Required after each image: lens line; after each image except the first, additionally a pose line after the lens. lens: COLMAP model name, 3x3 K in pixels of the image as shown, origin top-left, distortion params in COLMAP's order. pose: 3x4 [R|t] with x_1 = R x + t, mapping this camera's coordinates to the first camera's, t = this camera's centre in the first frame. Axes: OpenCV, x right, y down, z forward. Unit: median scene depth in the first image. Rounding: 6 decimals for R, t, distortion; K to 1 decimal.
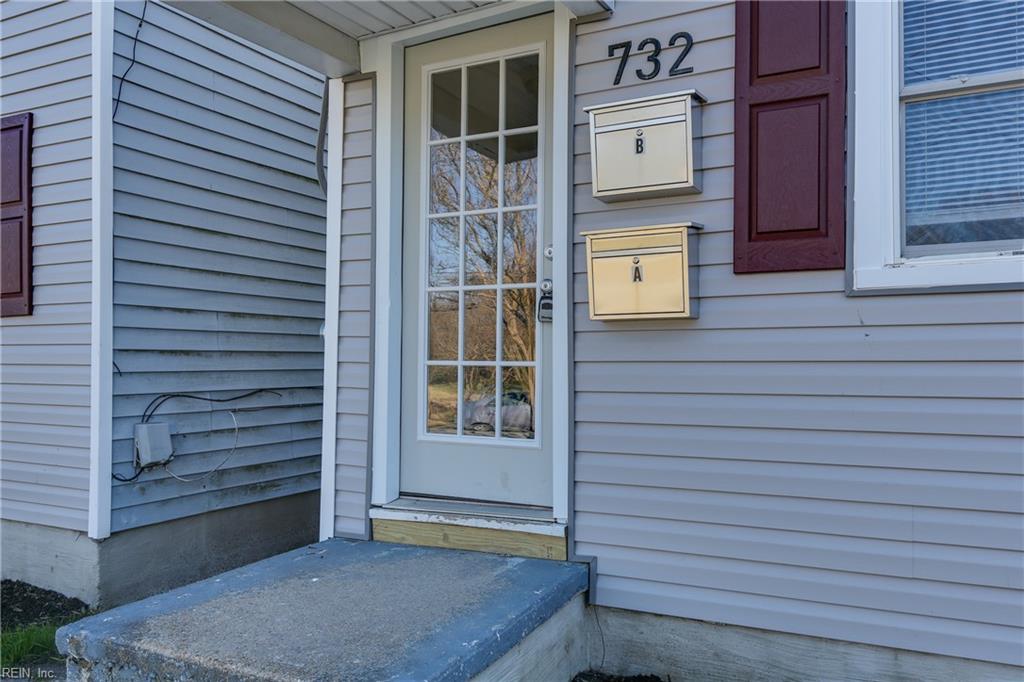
lens RADIAL K [[822.1, 0, 512.0], [0, 822.1, 341.0], [0, 0, 1]] dist [0.004116, 0.000816]
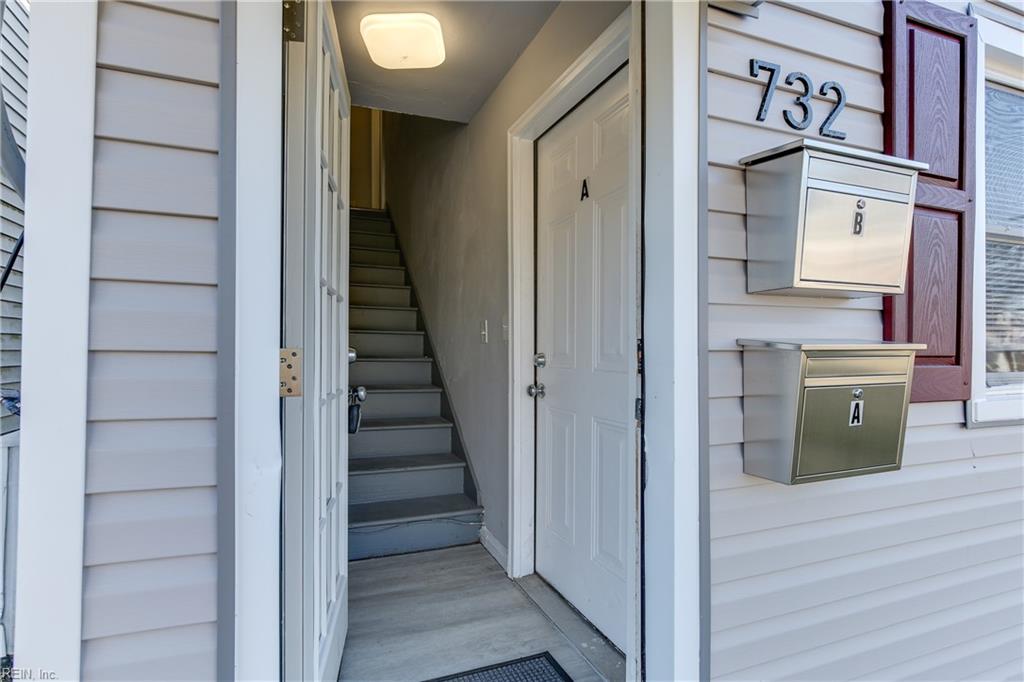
lens RADIAL K [[491.0, 0, 512.0], [0, 491.0, 341.0], [0, 0, 1]] dist [0.000409, 0.000103]
pose [[0.630421, 0.006360, 0.776228, -0.322797], [-0.014488, 0.999889, 0.003574, -0.130831], [-0.776118, -0.013499, 0.630443, 0.917799]]
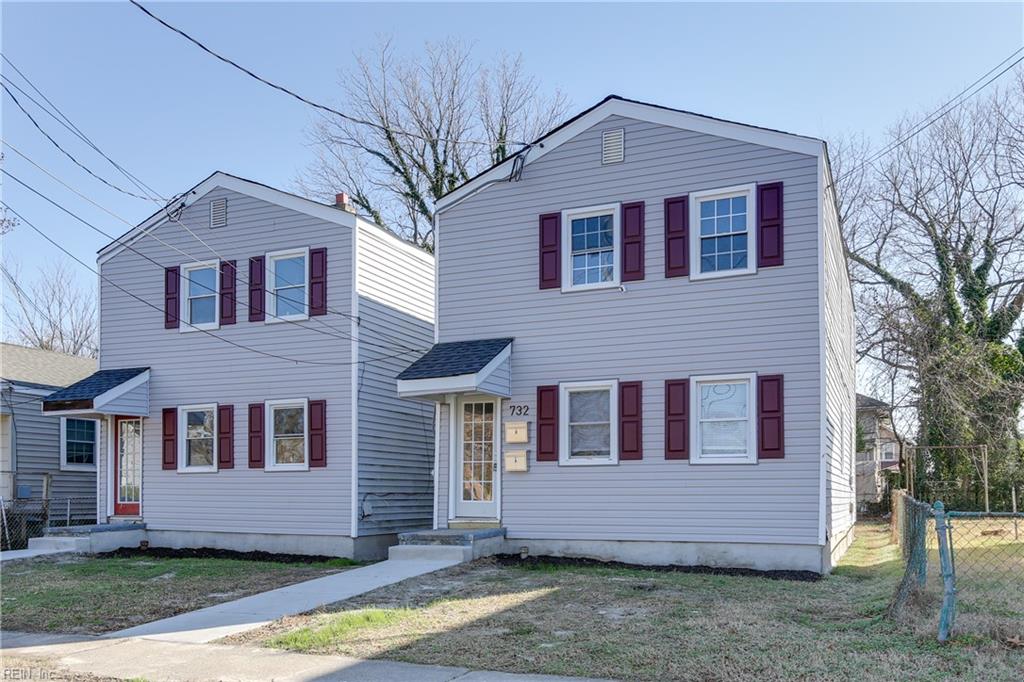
lens RADIAL K [[855.5, 0, 512.0], [0, 855.5, 341.0], [0, 0, 1]] dist [-0.002648, -0.002442]
pose [[0.997242, 0.011500, 0.073316, -0.206726], [-0.000332, 0.988601, -0.150556, -0.023883], [-0.074212, 0.150117, 0.985879, -3.512071]]
